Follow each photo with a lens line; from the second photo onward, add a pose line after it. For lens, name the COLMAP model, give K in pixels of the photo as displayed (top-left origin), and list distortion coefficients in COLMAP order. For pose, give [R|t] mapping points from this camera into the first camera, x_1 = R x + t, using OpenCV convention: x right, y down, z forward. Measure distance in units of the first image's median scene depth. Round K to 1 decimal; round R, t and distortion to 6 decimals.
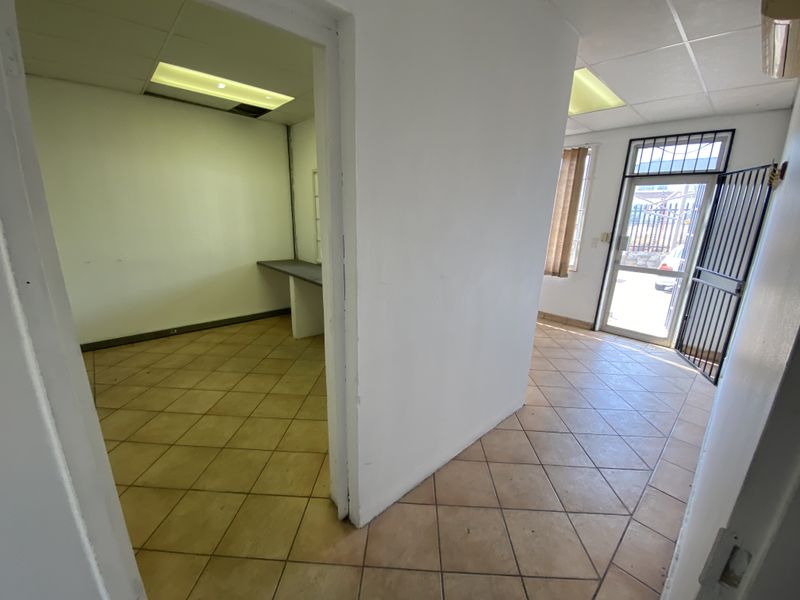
lens RADIAL K [[316.9, 0, 400.0], [0, 316.9, 300.0], [0, 0, 1]] dist [0.014025, -0.021750]
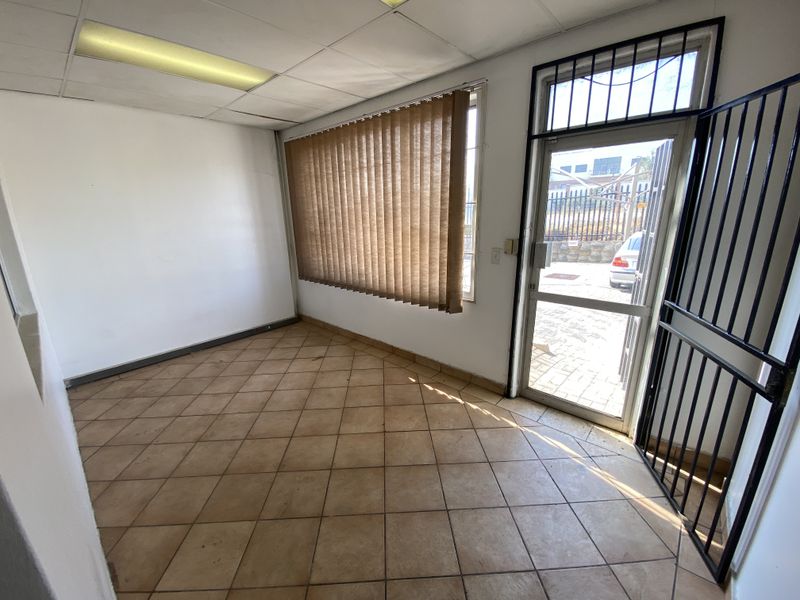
lens RADIAL K [[318.5, 0, 400.8], [0, 318.5, 296.9], [0, 0, 1]] dist [0.015332, -0.022357]
pose [[0.993937, -0.071965, 0.083124, 0.409750], [0.071698, 0.997407, 0.006202, -0.128658], [-0.083354, -0.000205, 0.996520, 0.453178]]
